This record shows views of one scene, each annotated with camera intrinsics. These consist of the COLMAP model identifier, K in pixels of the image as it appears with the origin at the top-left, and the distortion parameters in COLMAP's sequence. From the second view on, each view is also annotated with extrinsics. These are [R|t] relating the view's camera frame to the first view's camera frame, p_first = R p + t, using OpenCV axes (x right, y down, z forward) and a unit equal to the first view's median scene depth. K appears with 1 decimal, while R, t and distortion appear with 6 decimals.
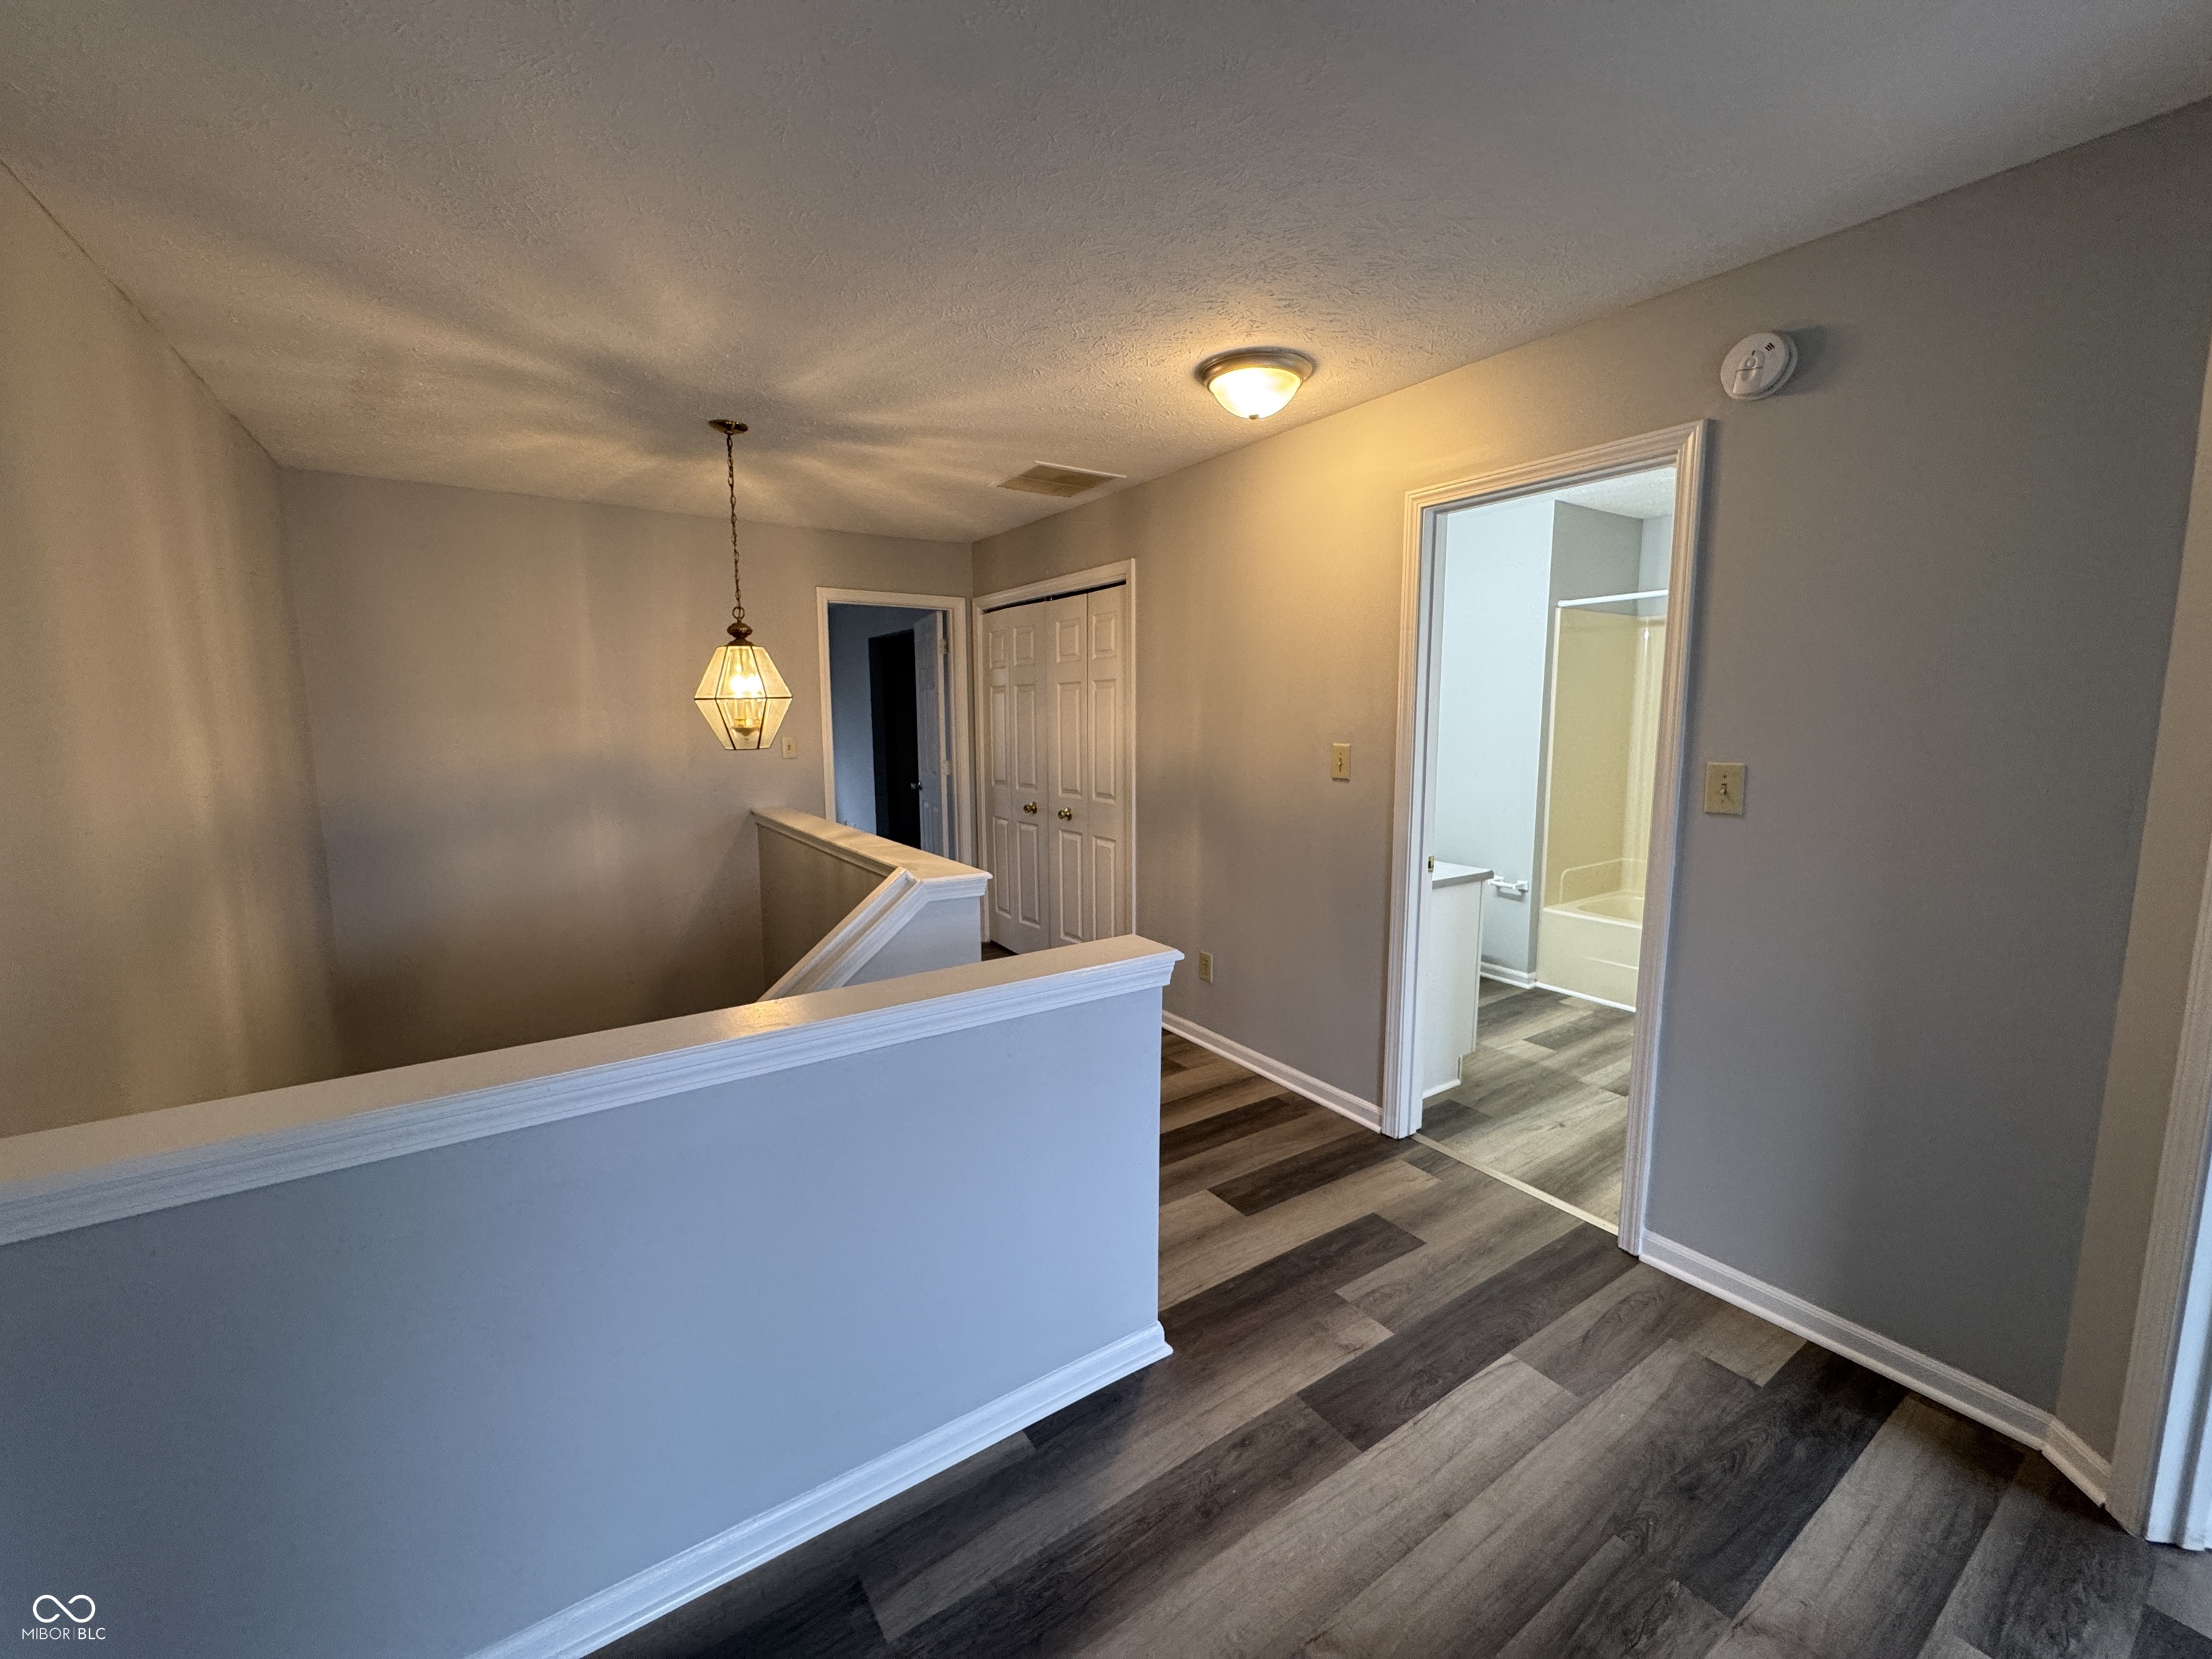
lens RADIAL K [[882.3, 0, 1103.5], [0, 882.3, 830.0], [0, 0, 1]] dist [-0.003800, 0.000206]
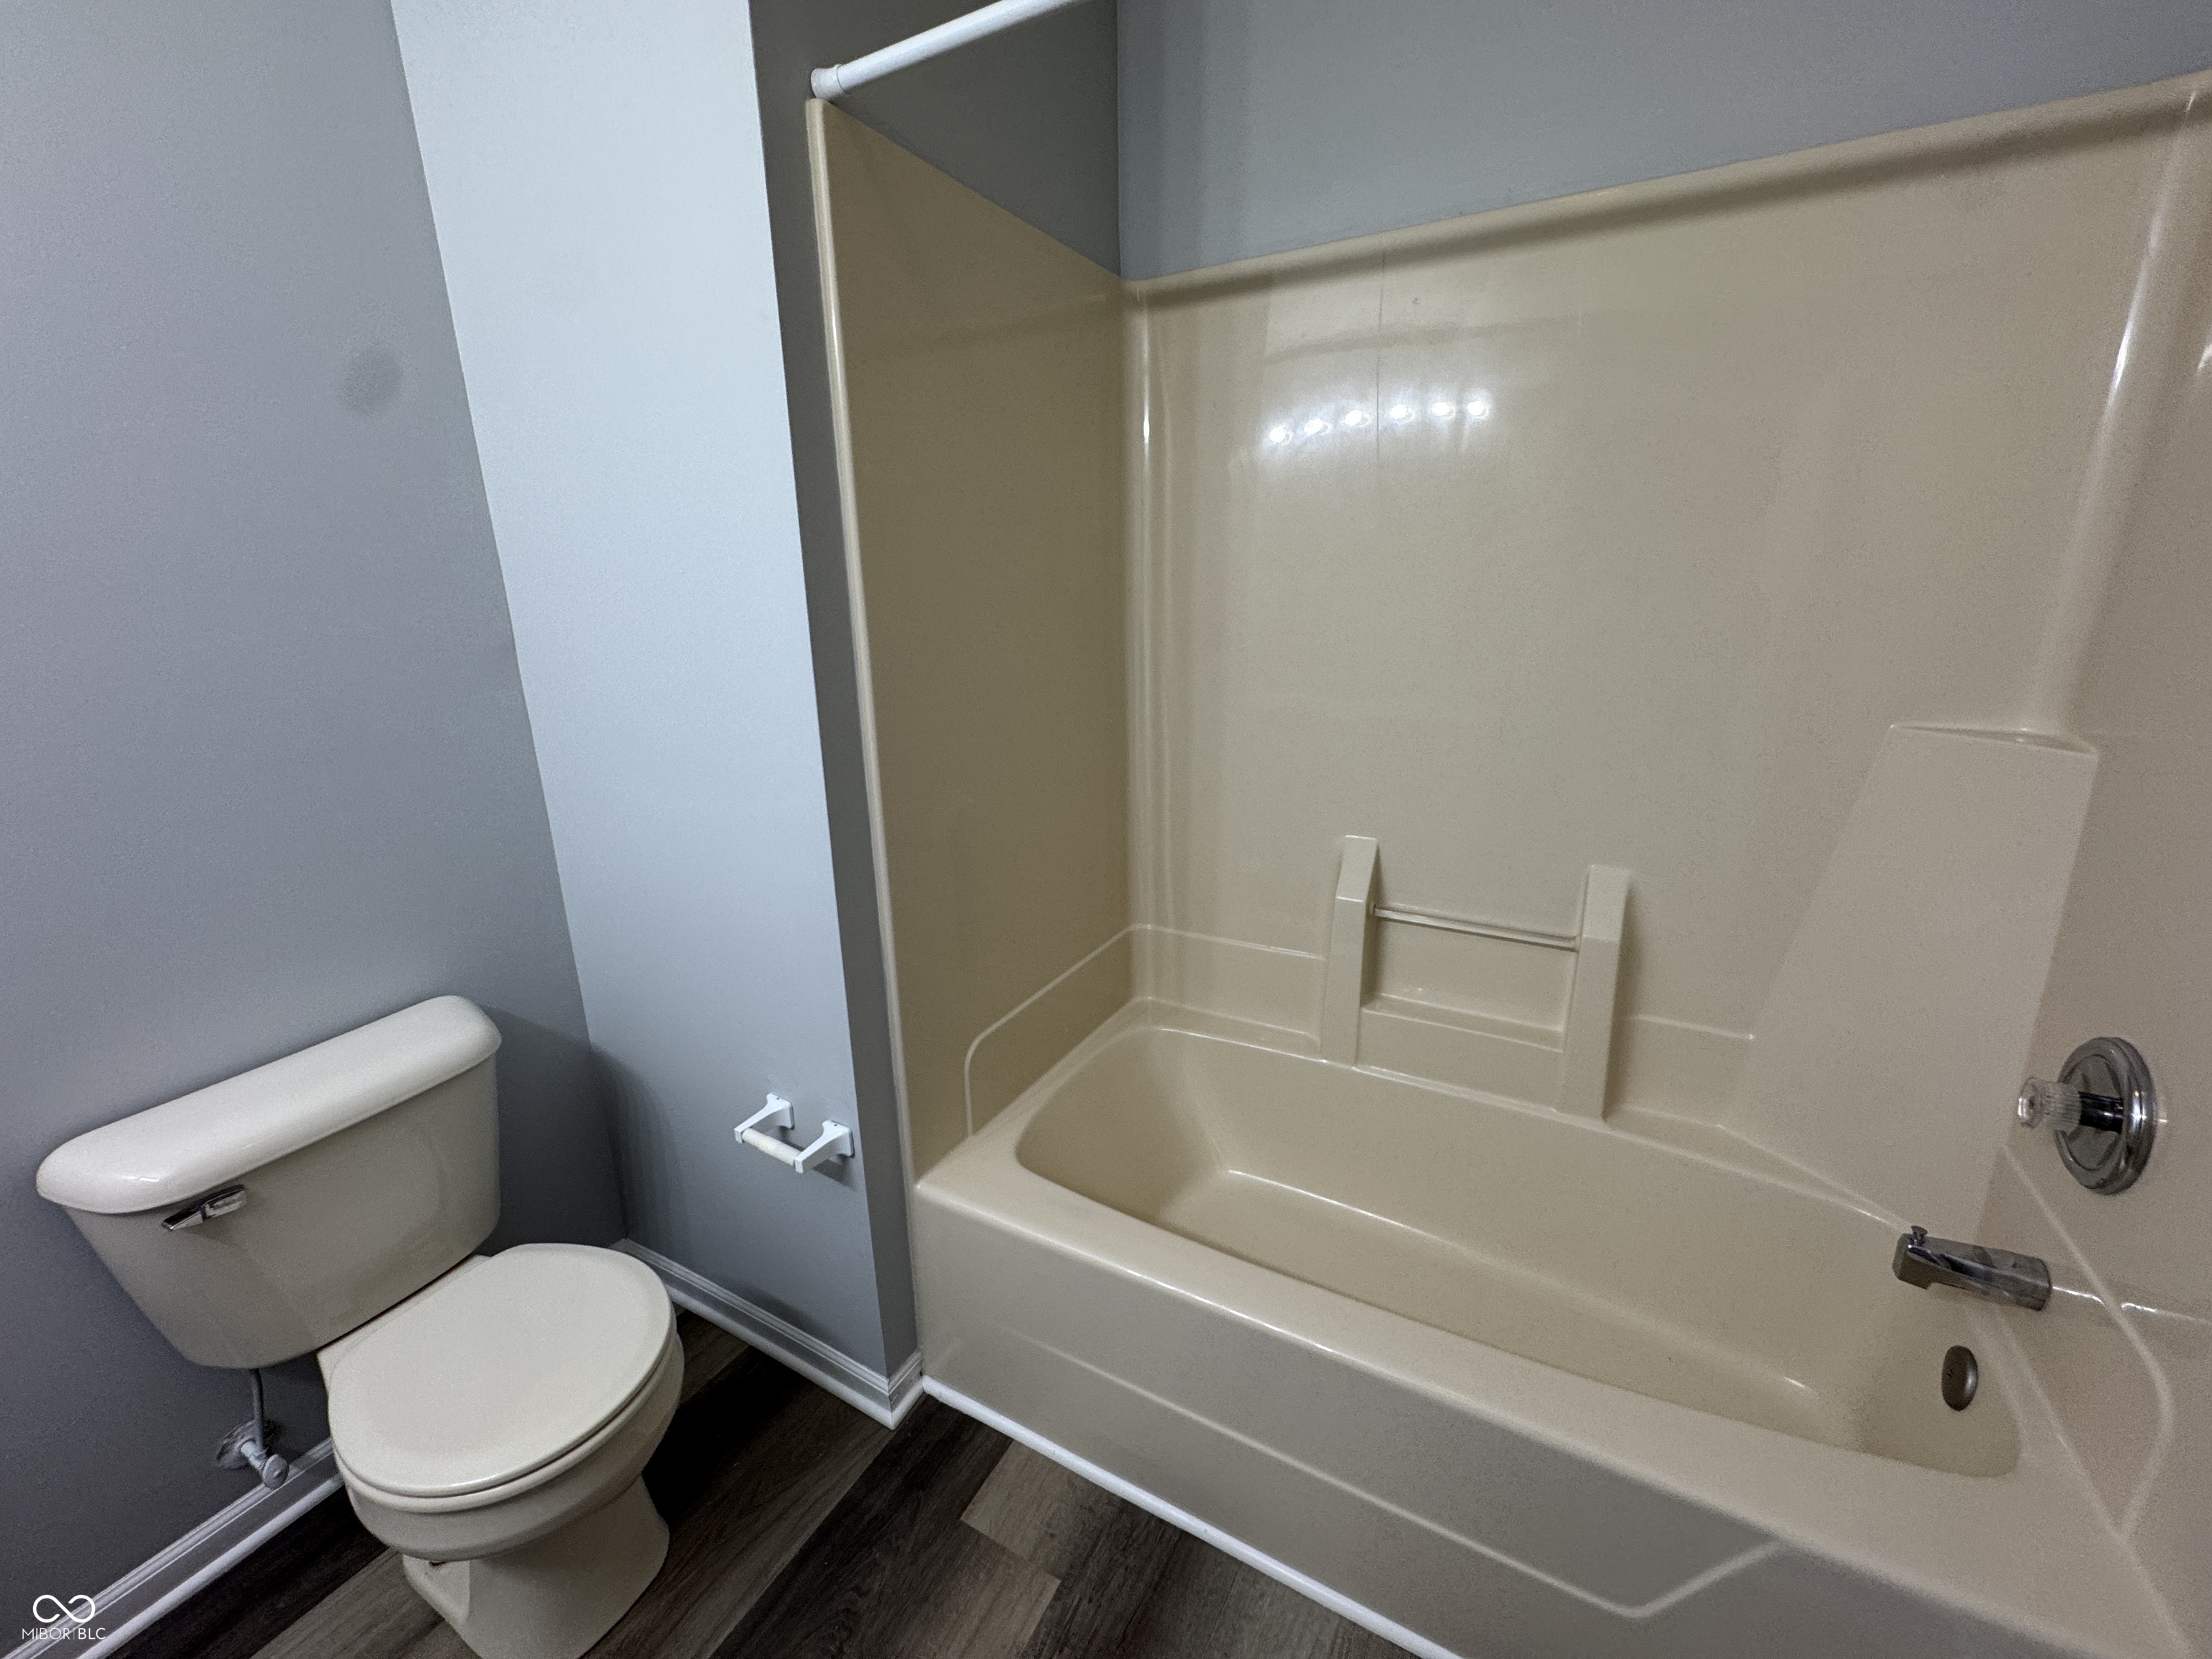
lens RADIAL K [[875.9, 0, 1106.0], [0, 875.9, 829.5], [0, 0, 1]] dist [-0.018426, 0.007505]
pose [[0.888706, -0.130461, 0.439525, 0.439621], [0.070586, 0.986164, 0.149993, -0.080595], [-0.453012, -0.102275, 0.885618, 0.703141]]
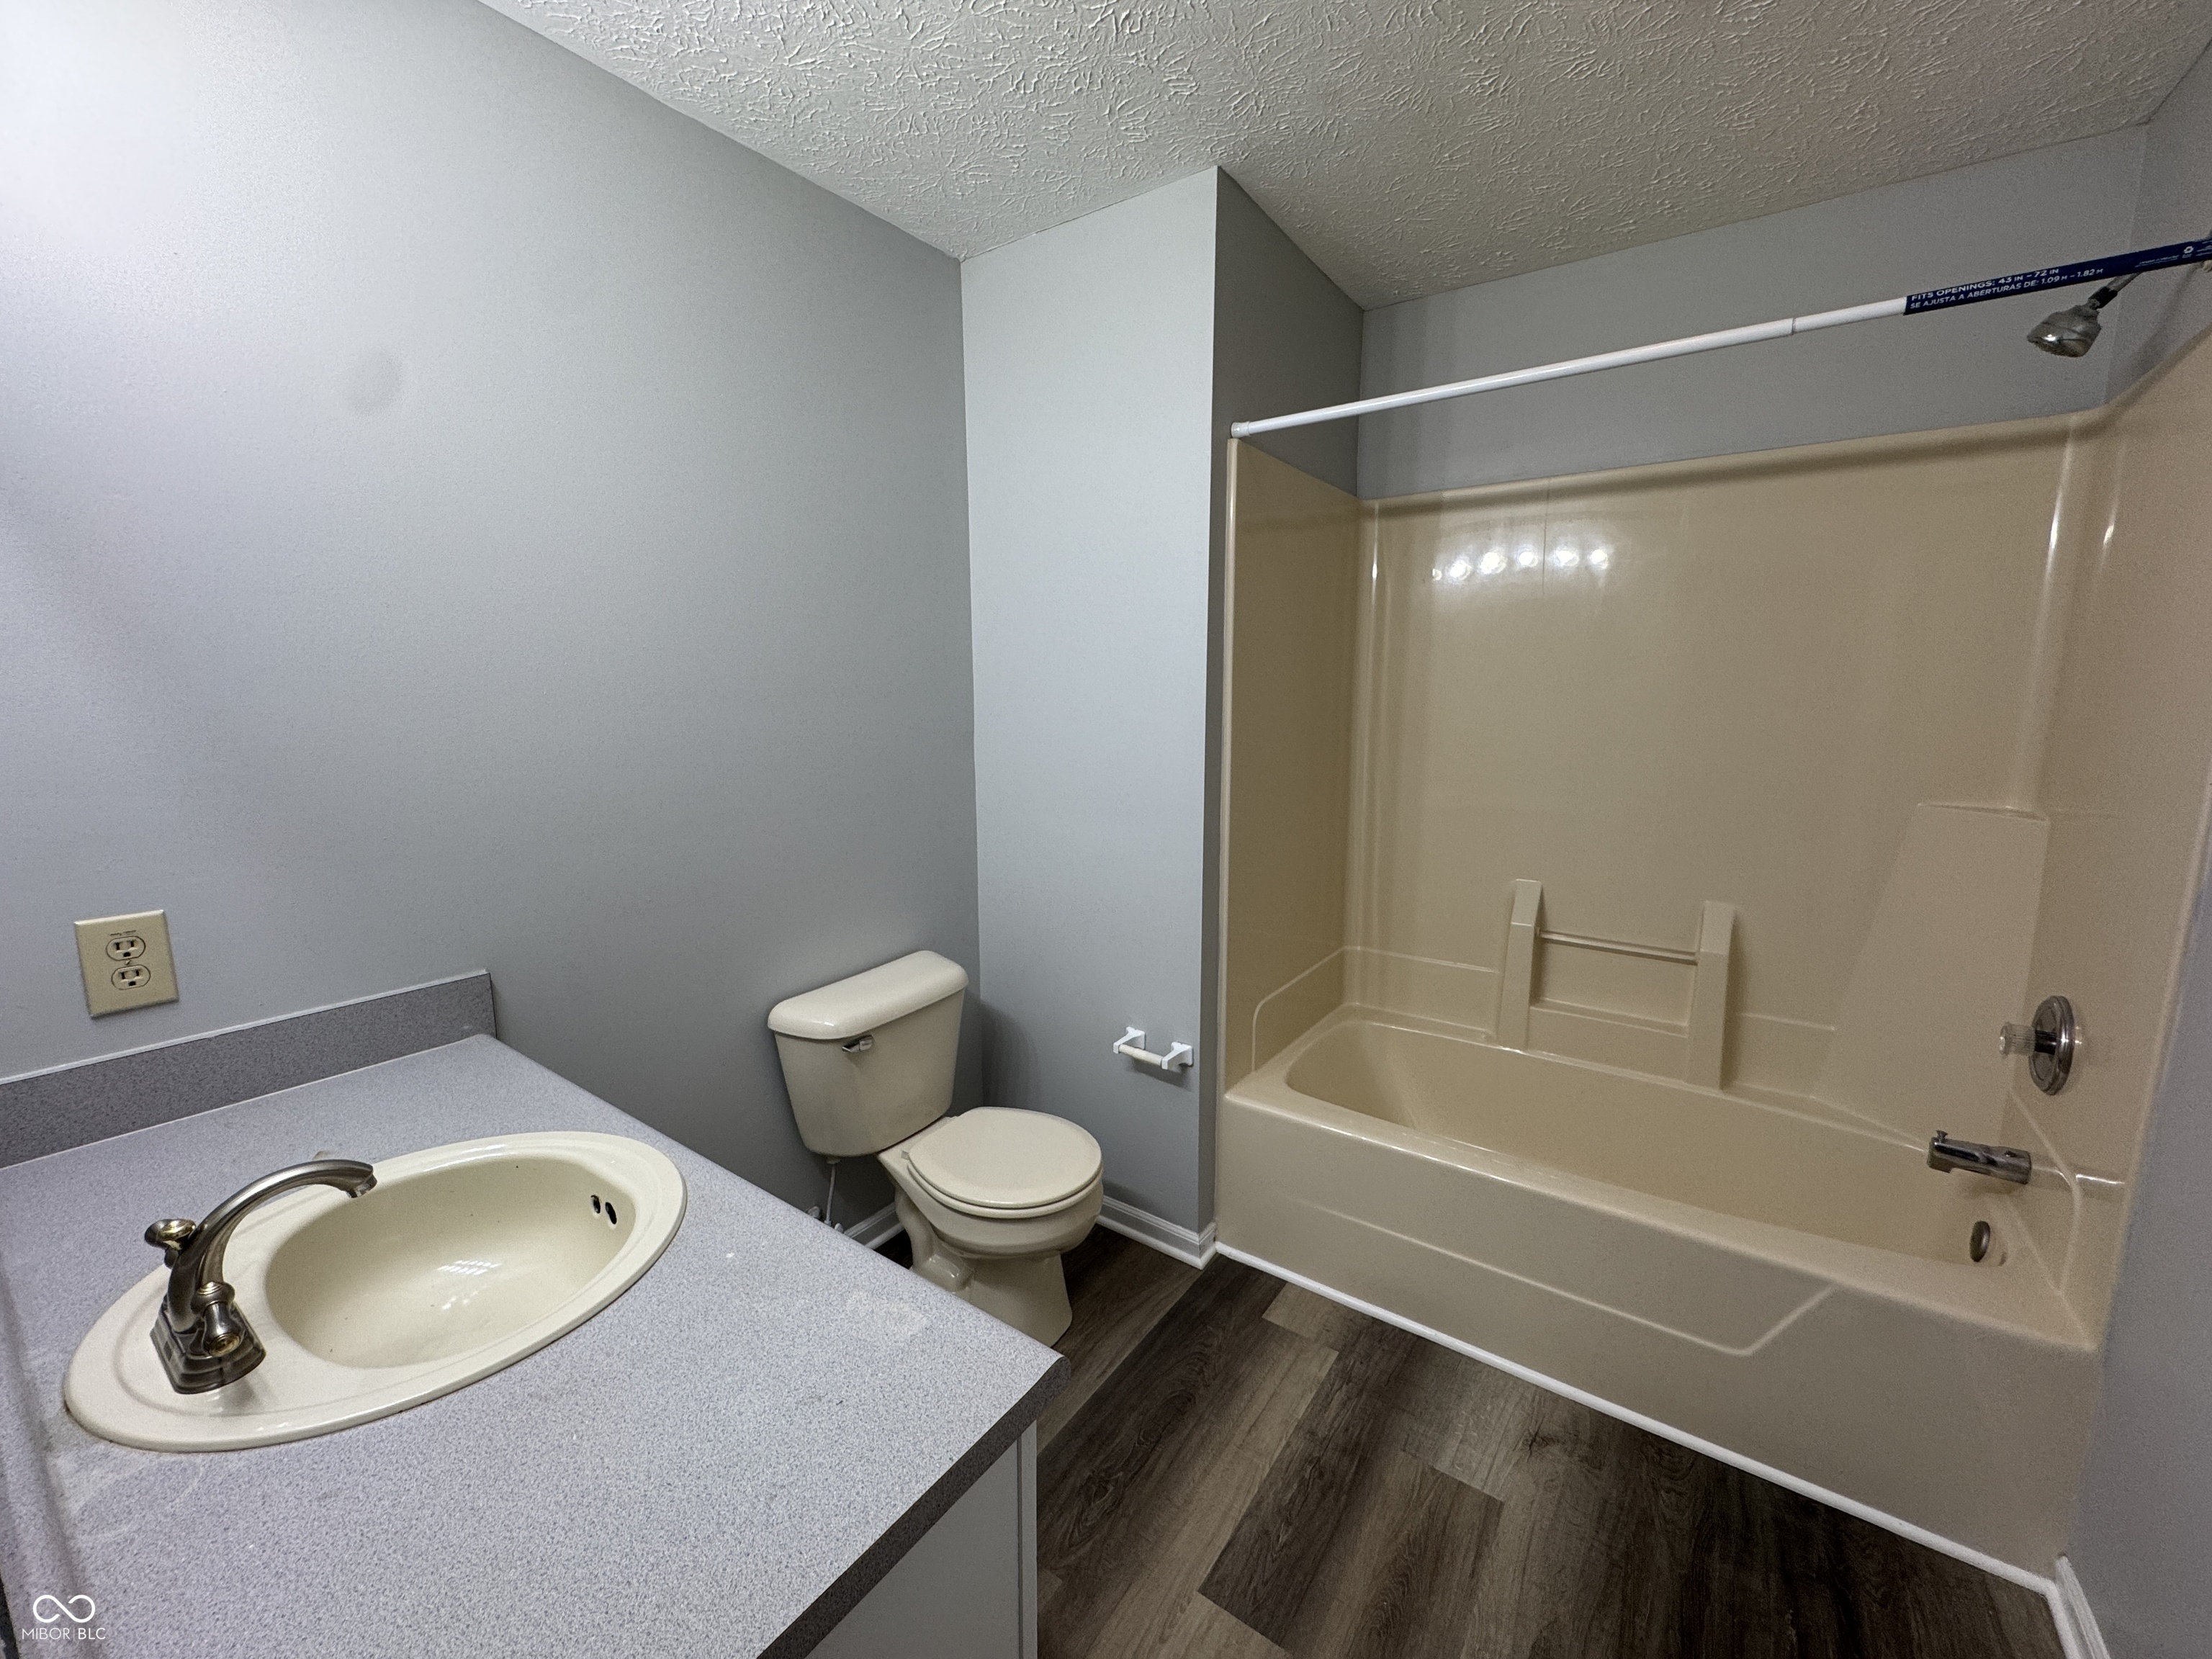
lens RADIAL K [[882.3, 0, 1103.5], [0, 882.3, 830.0], [0, 0, 1]] dist [-0.003800, 0.000206]
pose [[0.934942, -0.050368, 0.351207, 0.279726], [0.040991, 0.998578, 0.034086, -0.071674], [-0.352424, -0.017472, 0.935677, 0.582940]]
